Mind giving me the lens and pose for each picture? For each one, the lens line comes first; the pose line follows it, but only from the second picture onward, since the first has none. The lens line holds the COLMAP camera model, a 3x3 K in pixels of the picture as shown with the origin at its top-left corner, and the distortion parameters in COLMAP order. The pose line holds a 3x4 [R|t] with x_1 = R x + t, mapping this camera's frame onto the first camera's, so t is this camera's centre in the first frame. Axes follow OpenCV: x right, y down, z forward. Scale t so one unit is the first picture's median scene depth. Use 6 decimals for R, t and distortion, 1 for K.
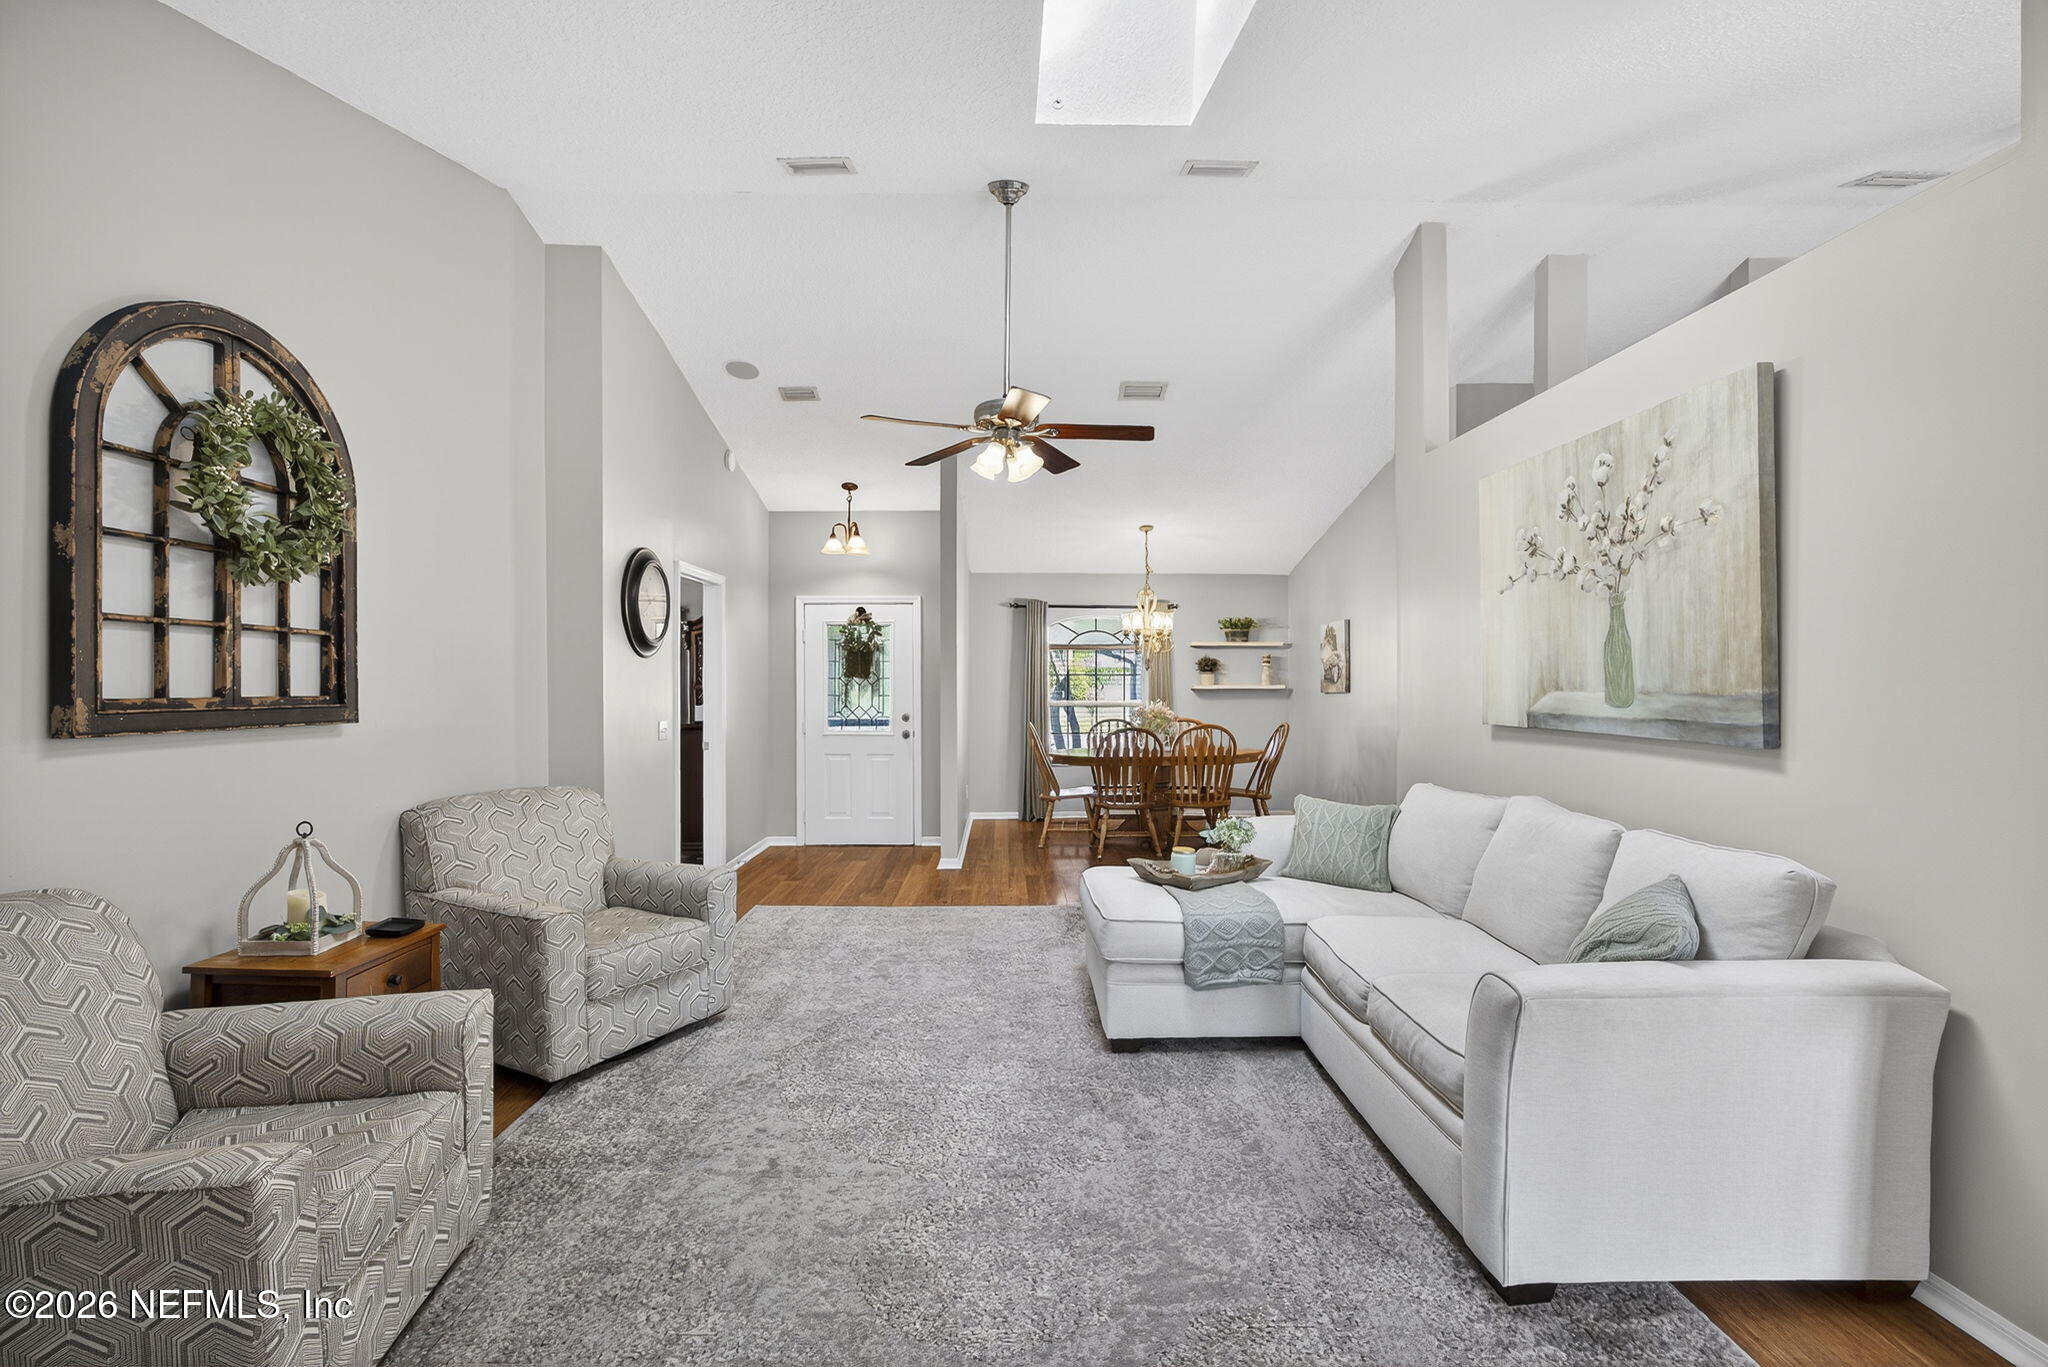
lens RADIAL K [[1028.4, 0, 1022.9], [0, 1028.4, 675.1], [0, 0, 1]] dist [-0.028394, -0.000228]
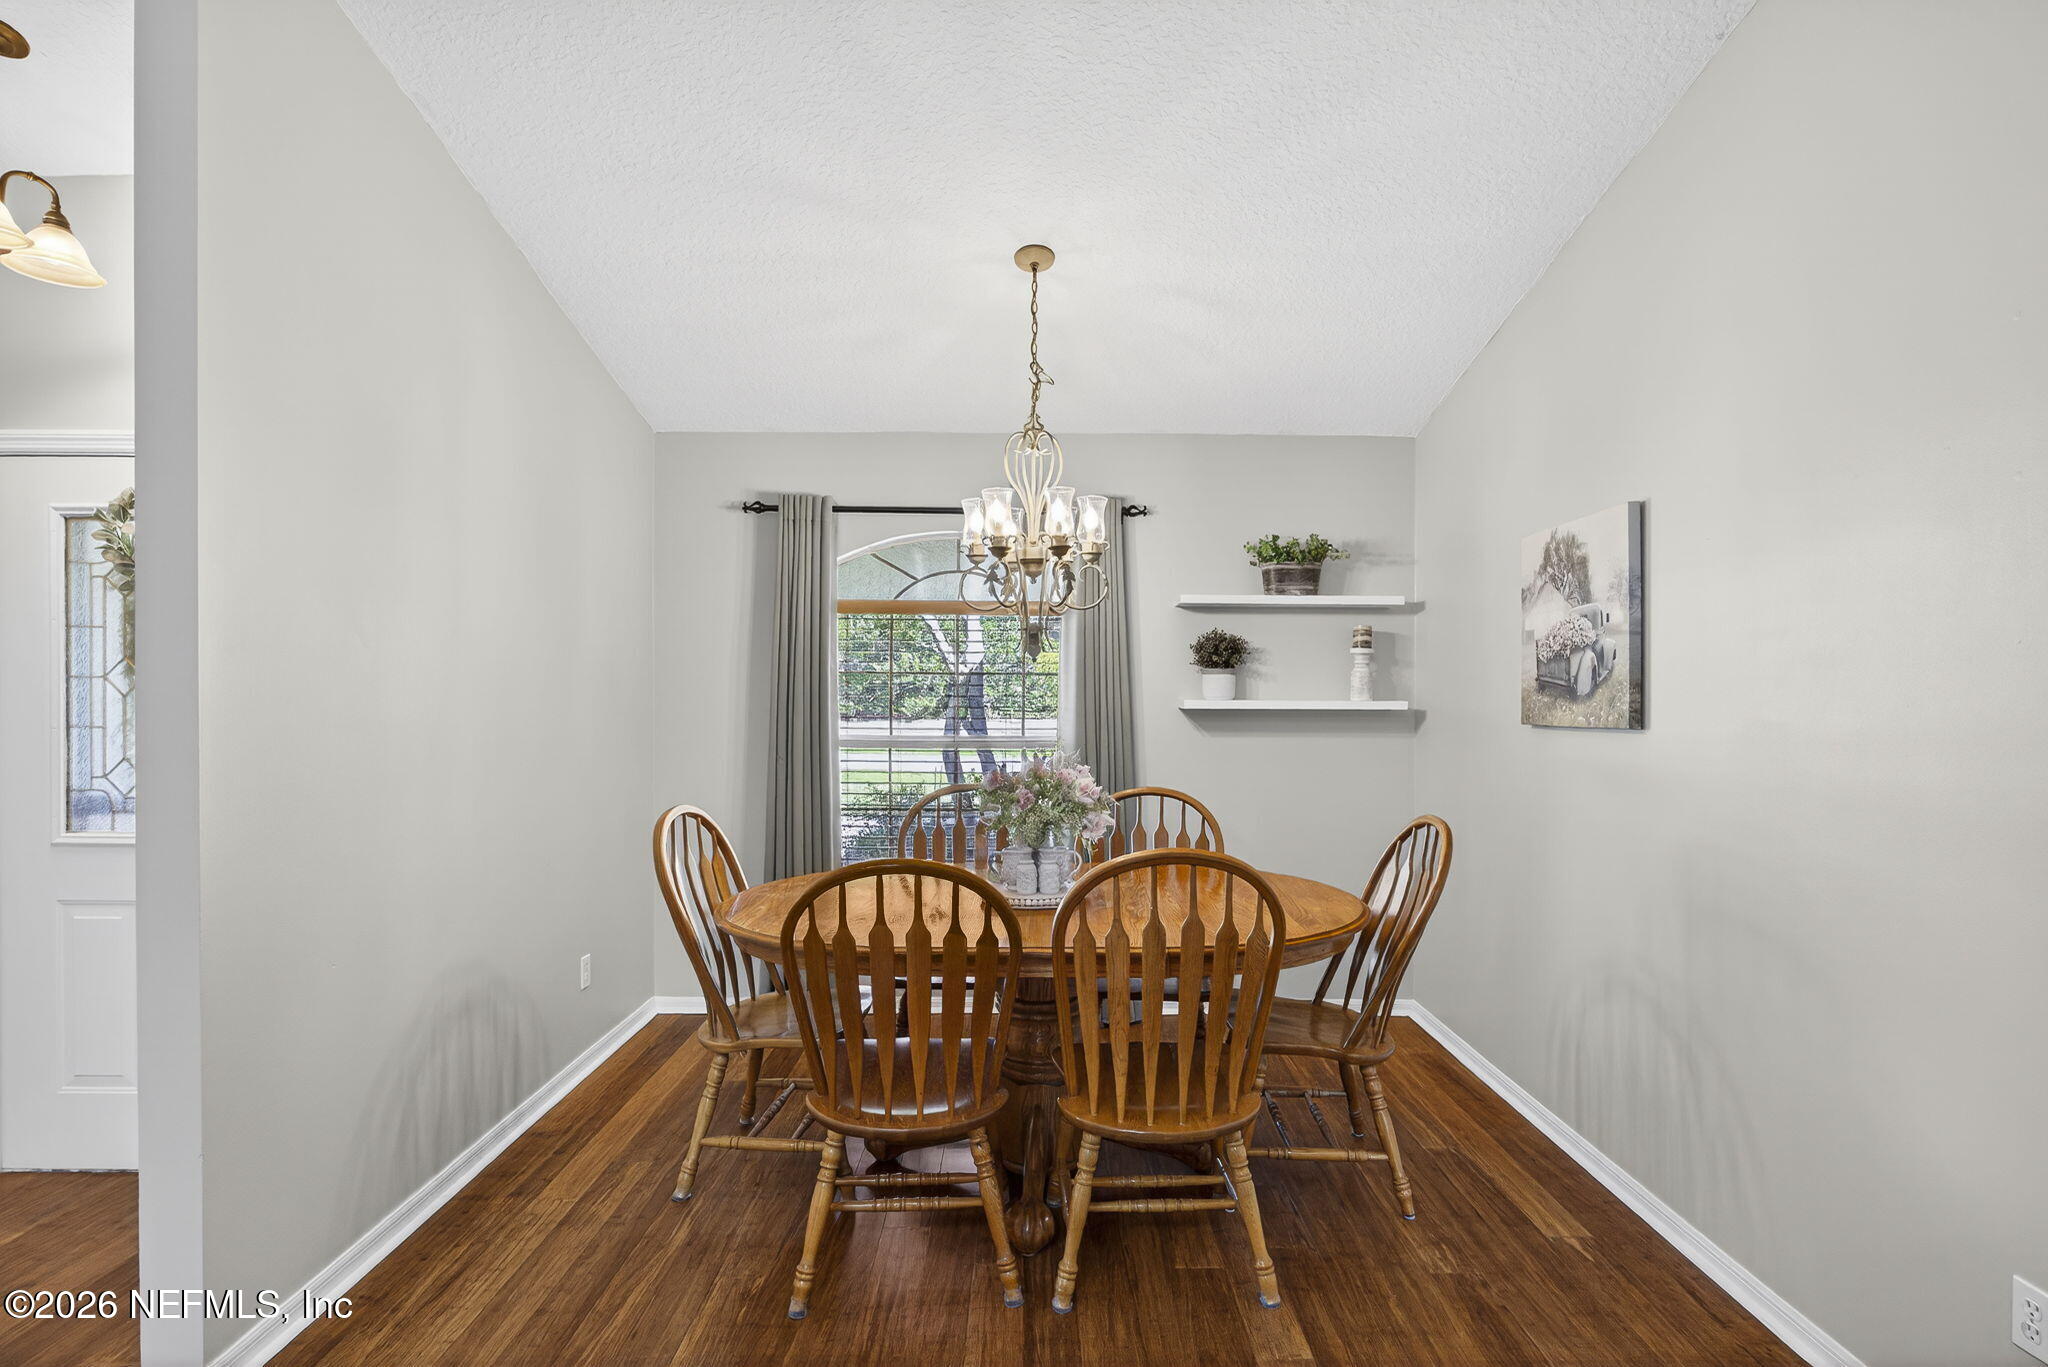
lens RADIAL K [[1115.6, 0, 1026.2], [0, 1115.6, 678.5], [0, 0, 1]] dist [-0.018184, 0.000906]
pose [[0.999720, 0.003543, -0.023396, 0.113294], [-0.003555, 0.999994, -0.000435, 0.001658], [0.023394, 0.000518, 0.999726, 0.552363]]
